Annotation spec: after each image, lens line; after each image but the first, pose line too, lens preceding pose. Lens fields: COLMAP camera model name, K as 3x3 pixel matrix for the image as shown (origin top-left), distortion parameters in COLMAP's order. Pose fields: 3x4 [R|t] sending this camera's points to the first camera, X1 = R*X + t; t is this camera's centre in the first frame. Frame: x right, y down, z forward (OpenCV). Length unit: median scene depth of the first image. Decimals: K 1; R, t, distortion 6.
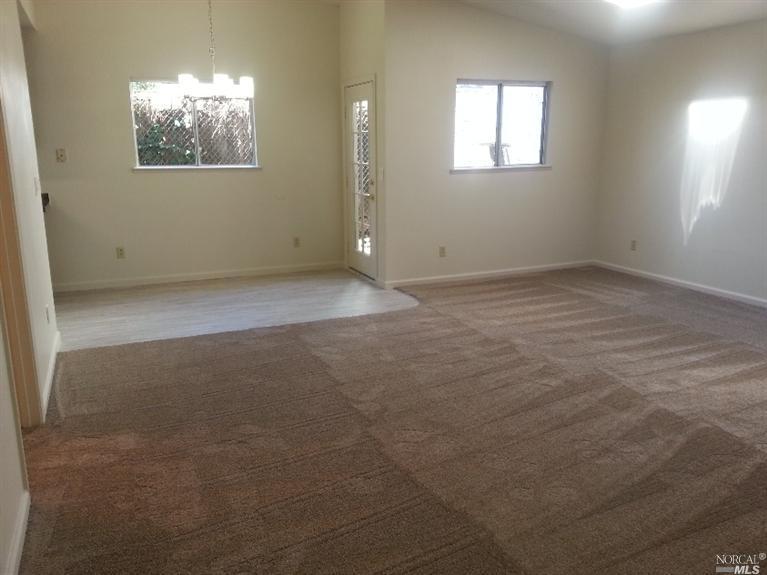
lens RADIAL K [[616.1, 0, 383.5], [0, 616.1, 287.5], [0, 0, 1]] dist [0.111328, -0.142009]
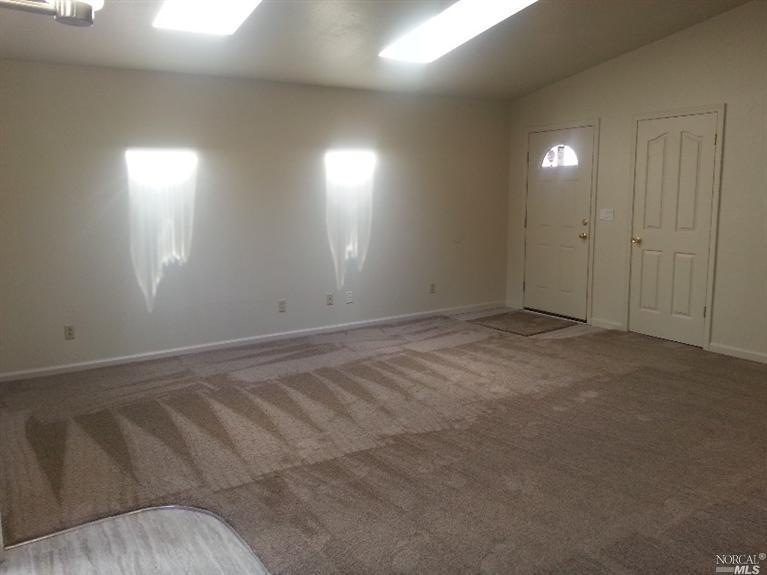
lens RADIAL K [[616.1, 0, 383.5], [0, 616.1, 287.5], [0, 0, 1]] dist [0.111328, -0.142009]
pose [[-0.136440, -0.143094, 0.980259, -0.412945], [0.250007, 0.952510, 0.173841, -0.178176], [-0.958583, 0.268790, -0.094186, 0.813379]]
